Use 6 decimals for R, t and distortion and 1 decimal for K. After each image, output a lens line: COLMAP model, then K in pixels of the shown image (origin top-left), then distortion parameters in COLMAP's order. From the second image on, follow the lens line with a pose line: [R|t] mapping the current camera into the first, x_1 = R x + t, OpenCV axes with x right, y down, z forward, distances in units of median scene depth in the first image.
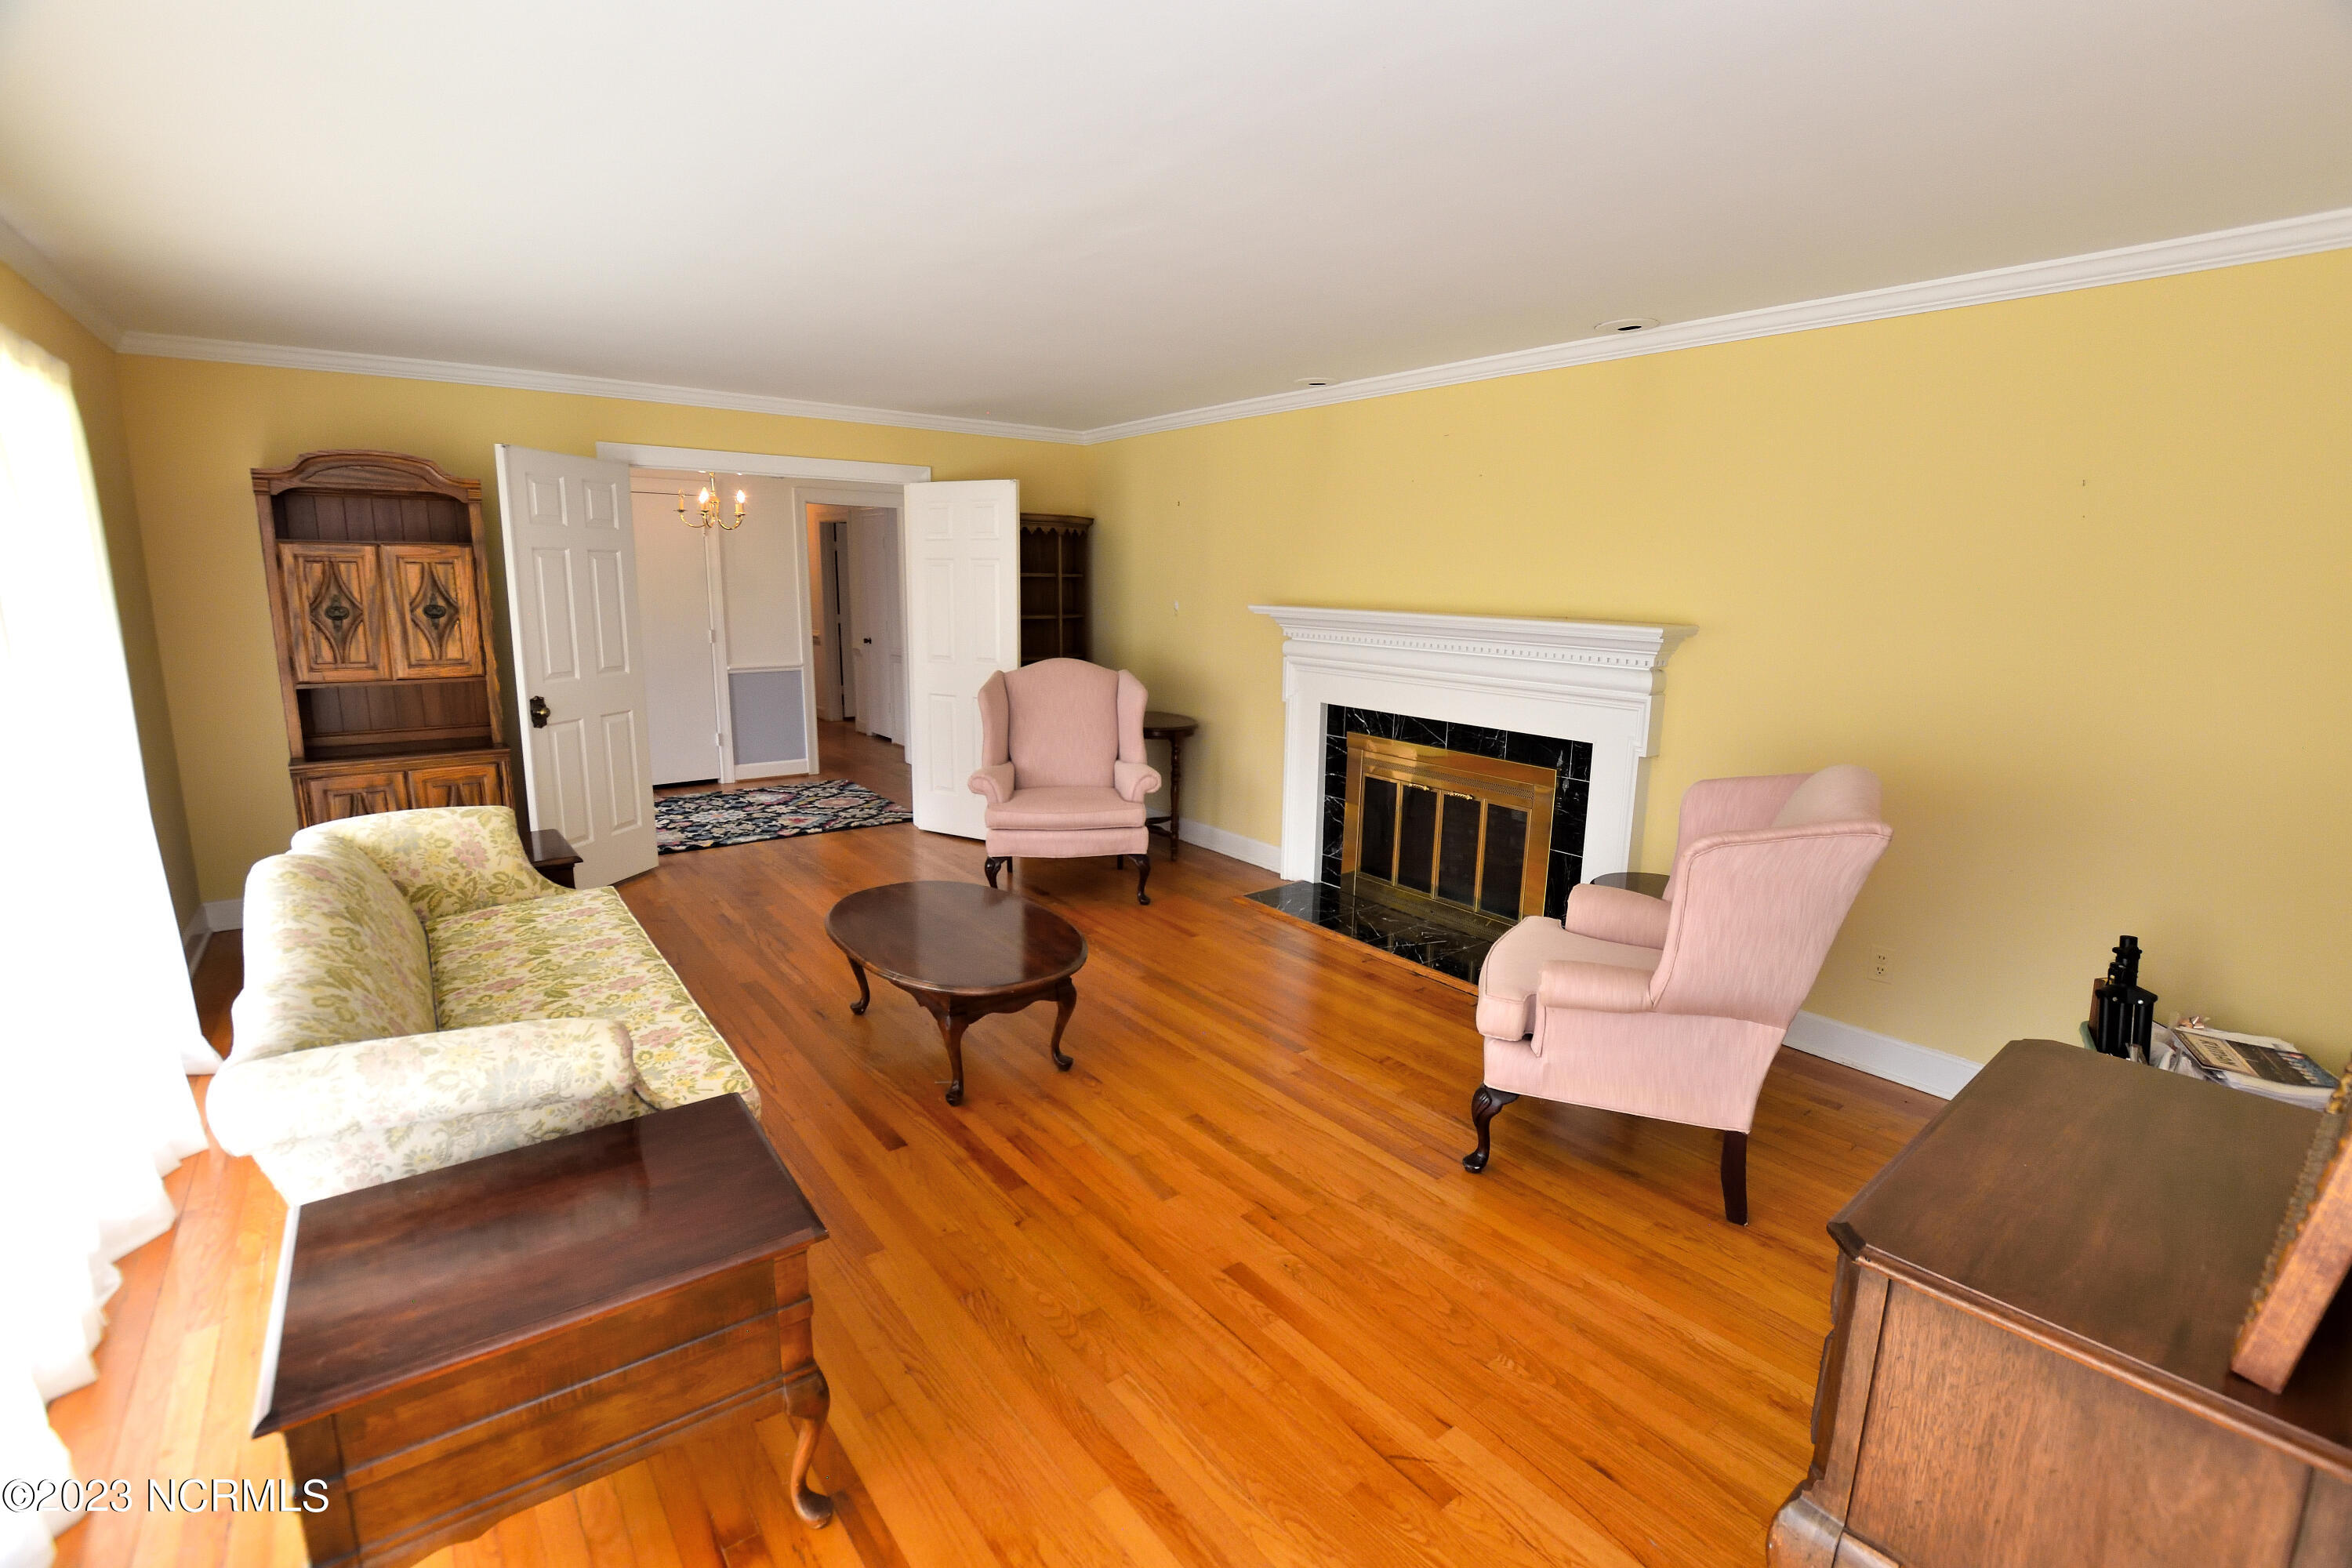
lens RADIAL K [[1044.4, 0, 1182.2], [0, 1044.4, 781.5], [0, 0, 1]] dist [-0.030475, 0.003814]
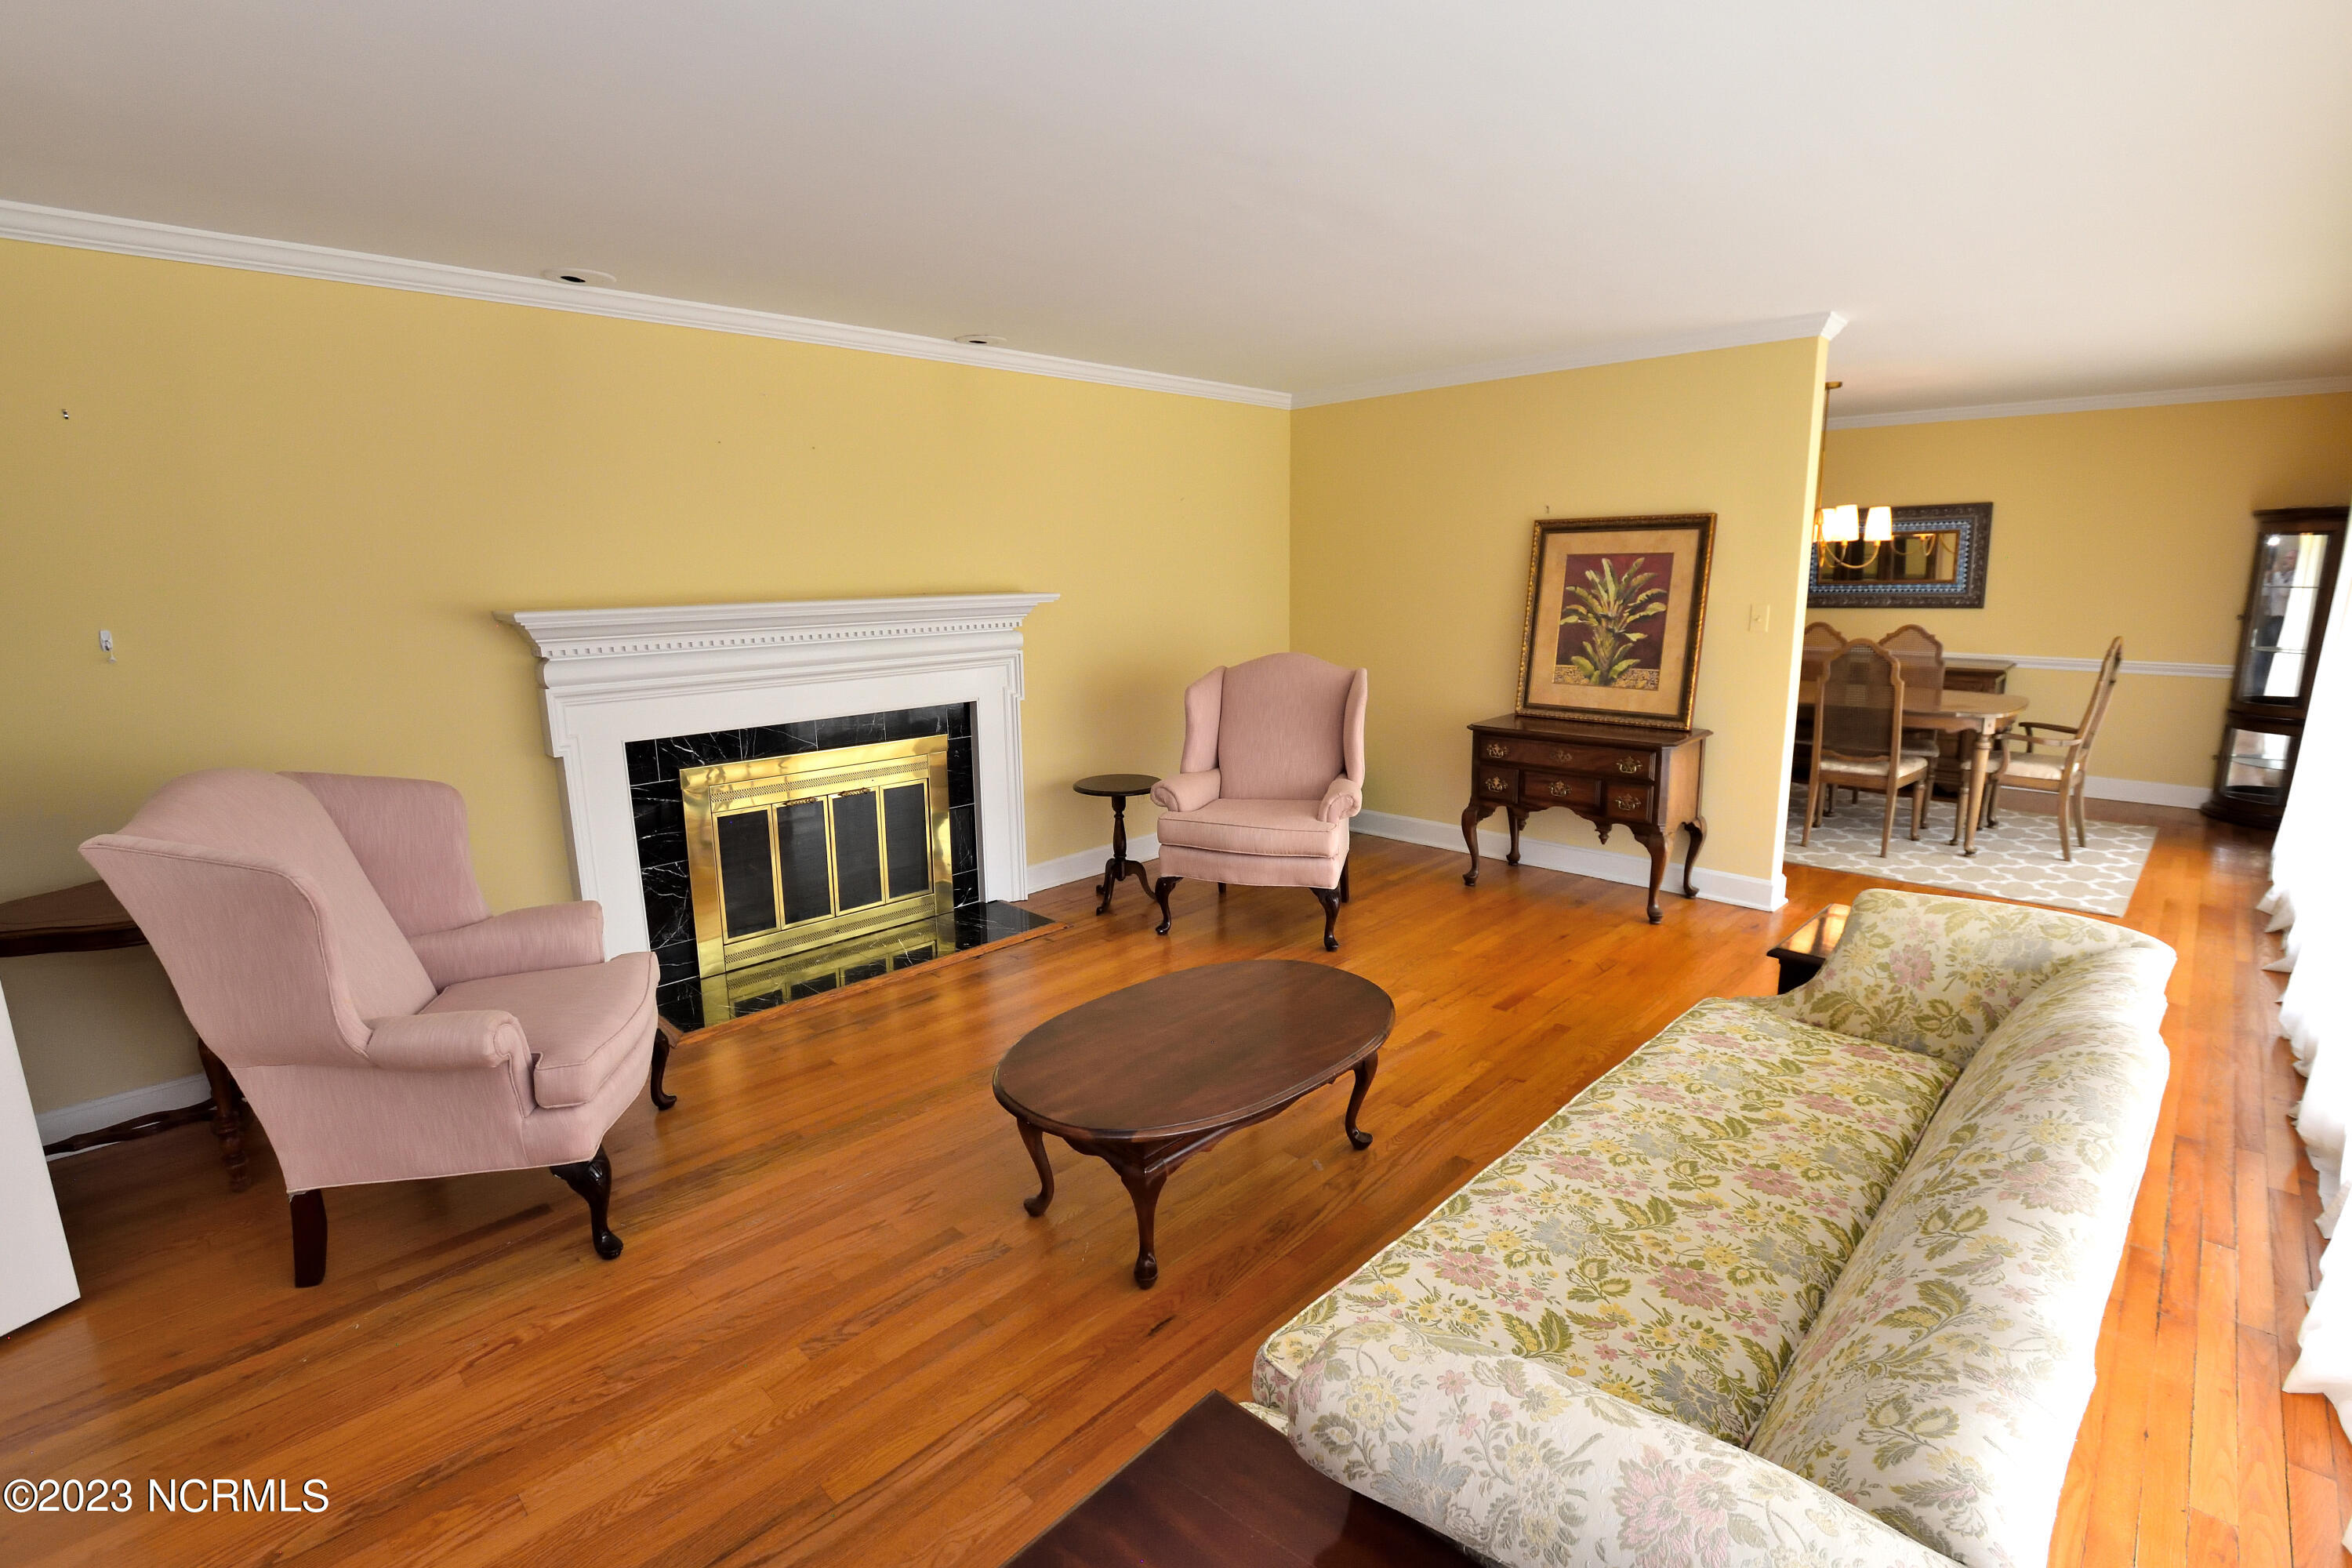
lens RADIAL K [[1044.4, 0, 1192.8], [0, 1044.4, 787.5], [0, 0, 1]] dist [-0.030475, 0.003814]
pose [[-0.130448, -0.228068, 0.964867, -0.751202], [0.198270, 0.947524, 0.250774, -0.182565], [-0.971428, 0.224017, -0.078383, 0.859239]]
